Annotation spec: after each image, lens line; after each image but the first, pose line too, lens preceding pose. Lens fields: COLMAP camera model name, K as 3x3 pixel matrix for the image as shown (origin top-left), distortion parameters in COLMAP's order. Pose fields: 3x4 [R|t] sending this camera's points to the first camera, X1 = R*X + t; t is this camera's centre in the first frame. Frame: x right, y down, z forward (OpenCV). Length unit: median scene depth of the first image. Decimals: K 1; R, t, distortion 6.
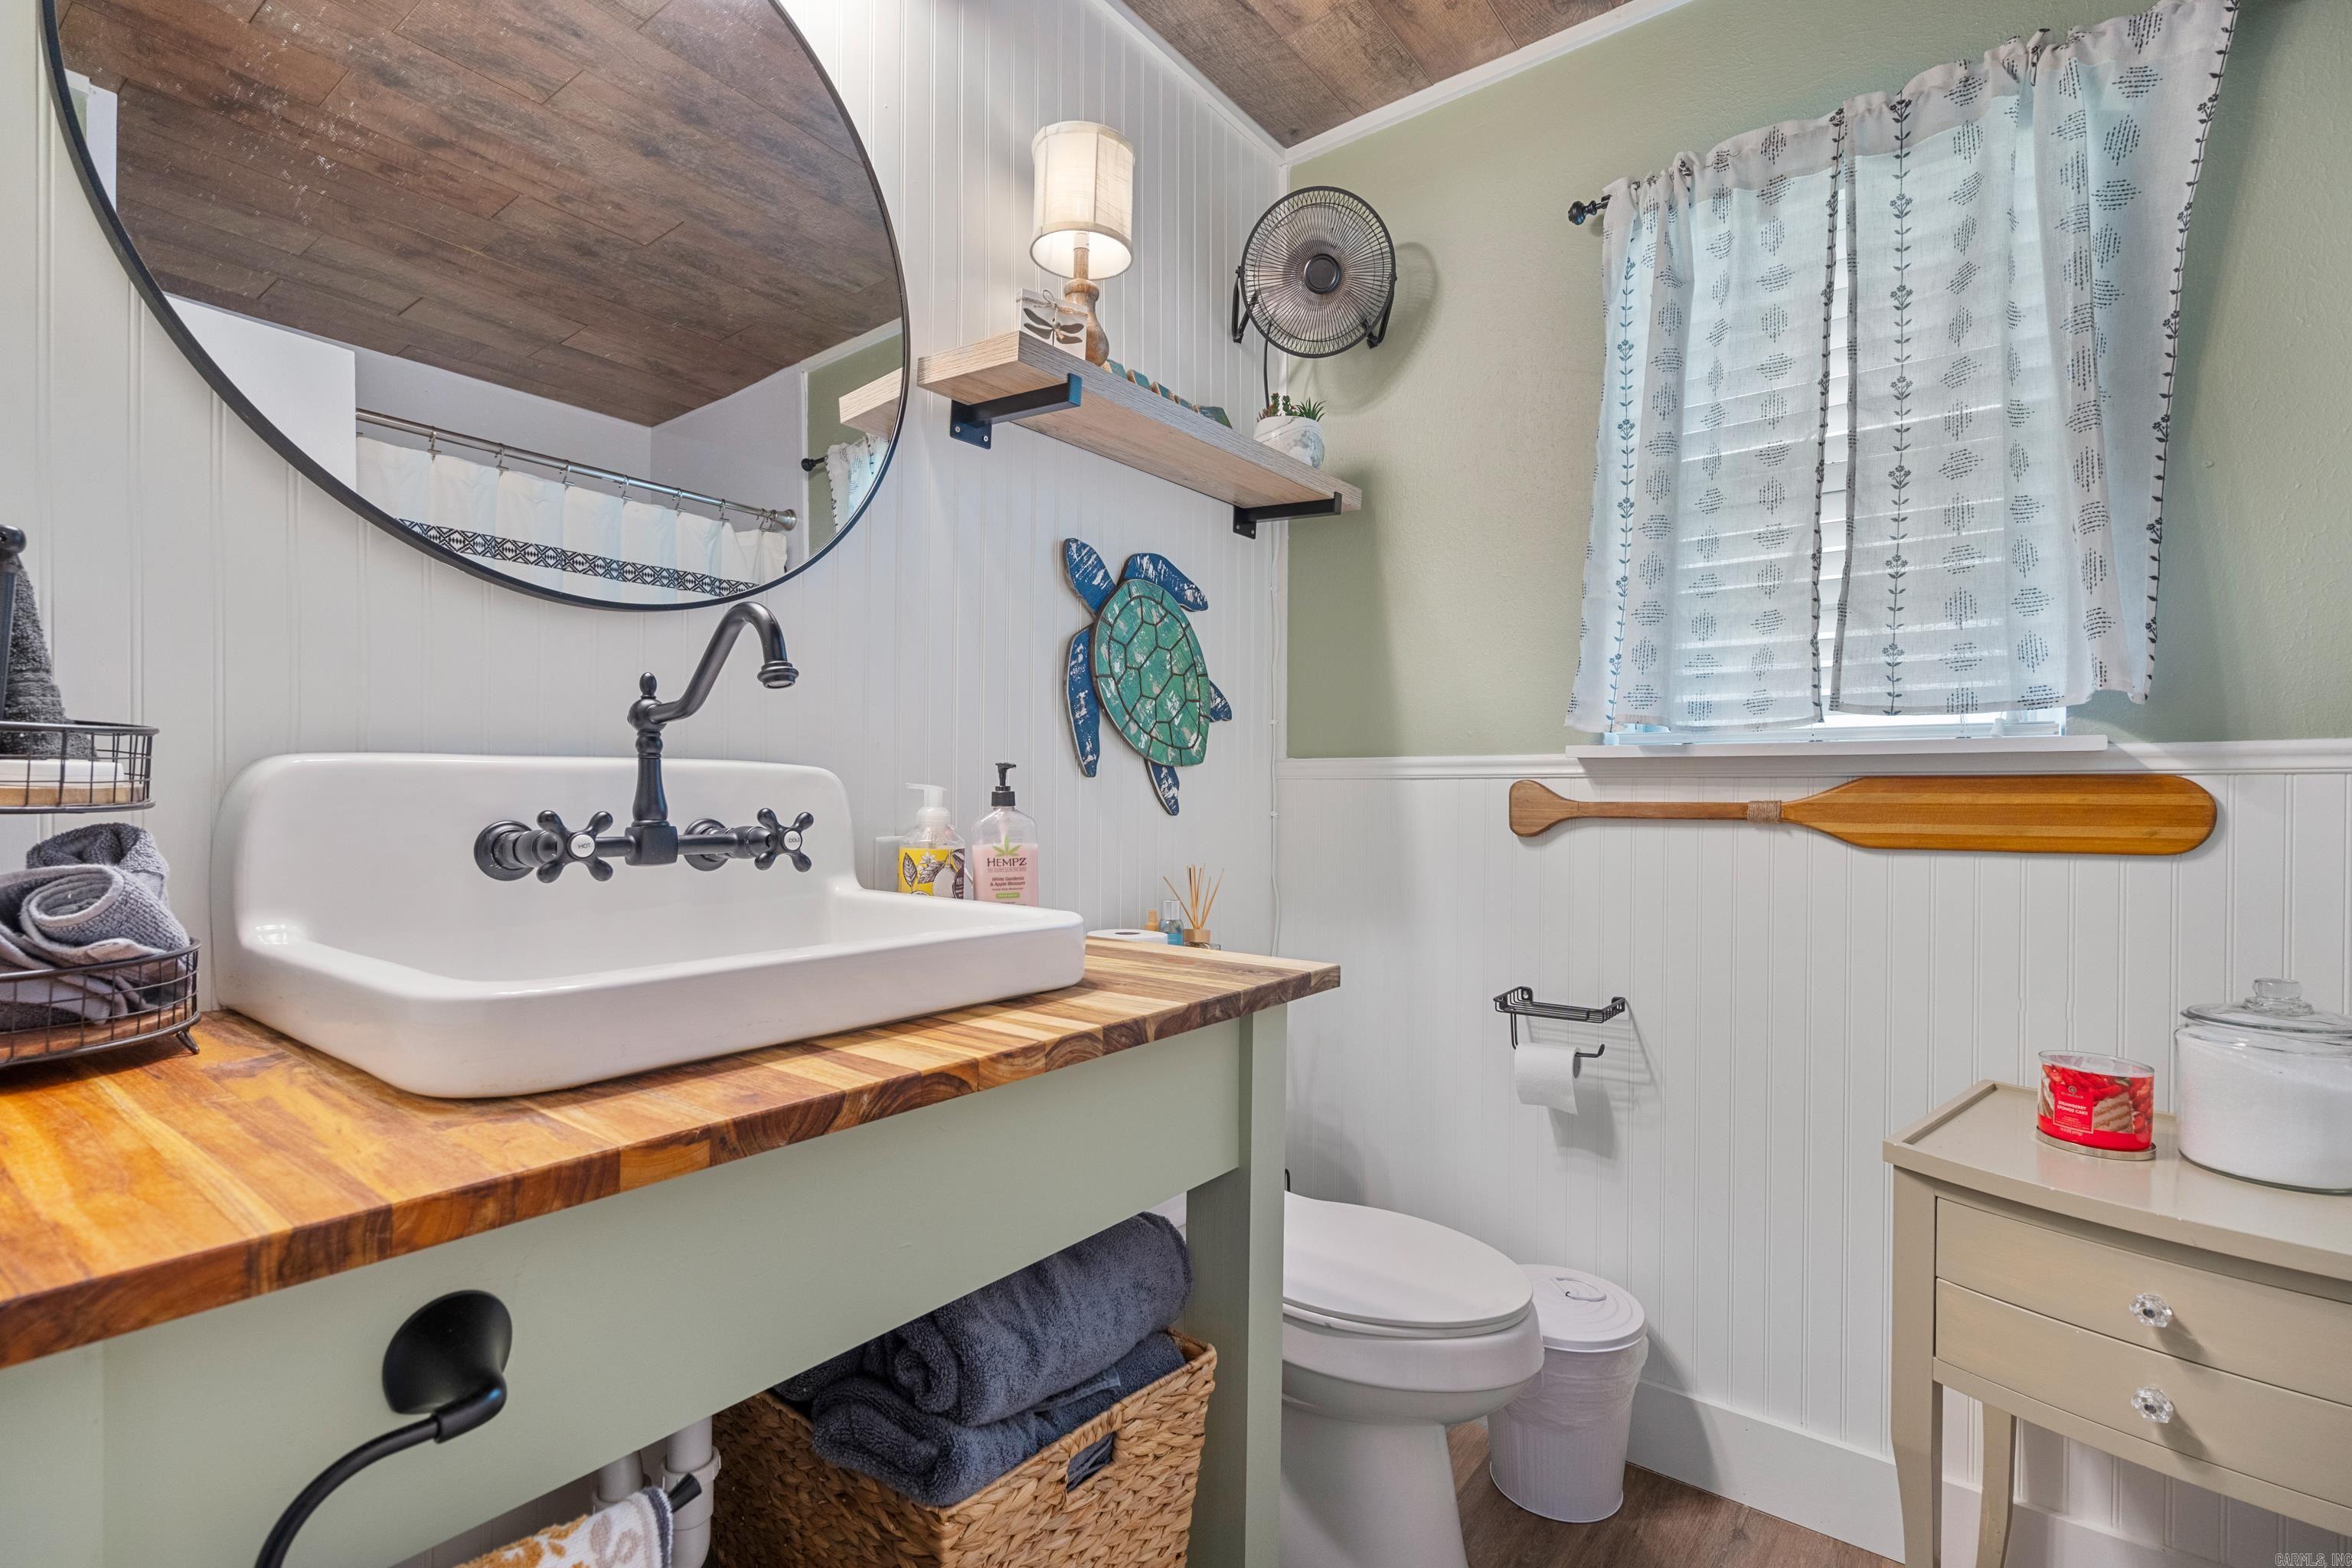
lens RADIAL K [[1061.8, 0, 1169.1], [0, 1061.8, 816.1], [0, 0, 1]] dist [-0.007737, 0.001560]
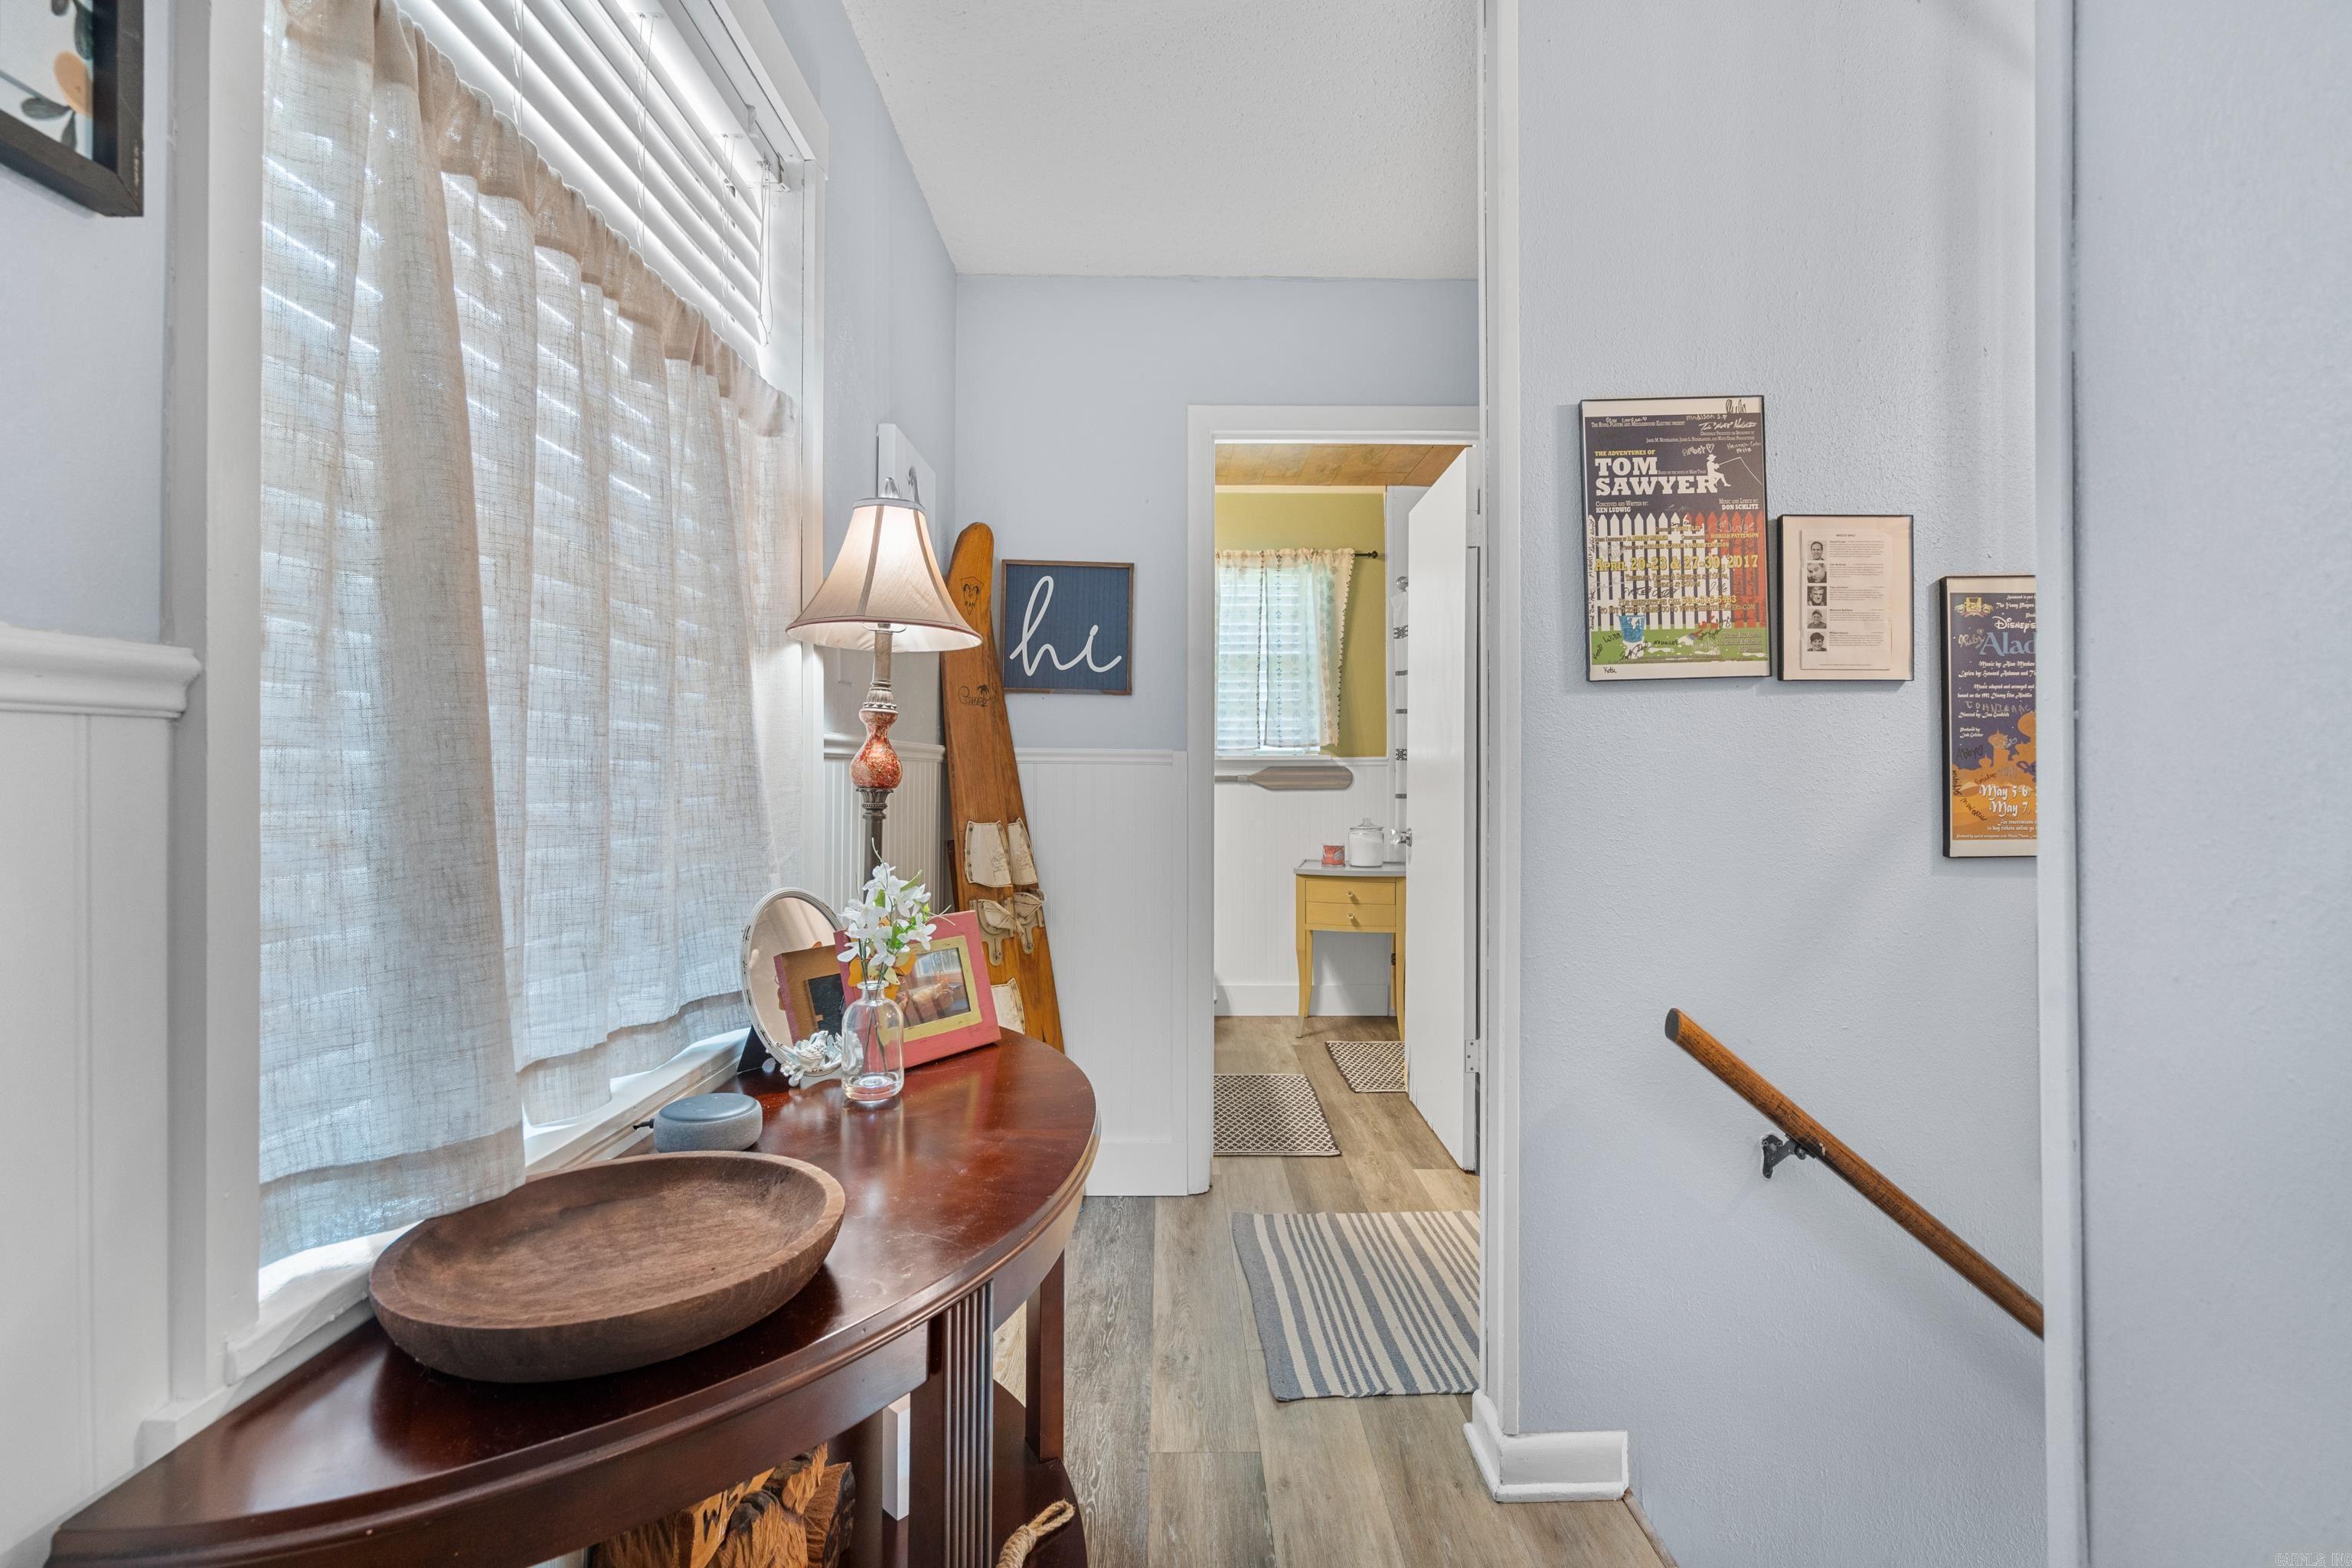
lens RADIAL K [[1061.8, 0, 1177.7], [0, 1061.8, 782.9], [0, 0, 1]] dist [-0.007737, 0.001560]
pose [[0.783118, 0.005144, 0.621852, -1.568397], [0.010104, 0.999729, -0.020995, 0.077211], [-0.621791, 0.022725, 0.782853, -1.330023]]
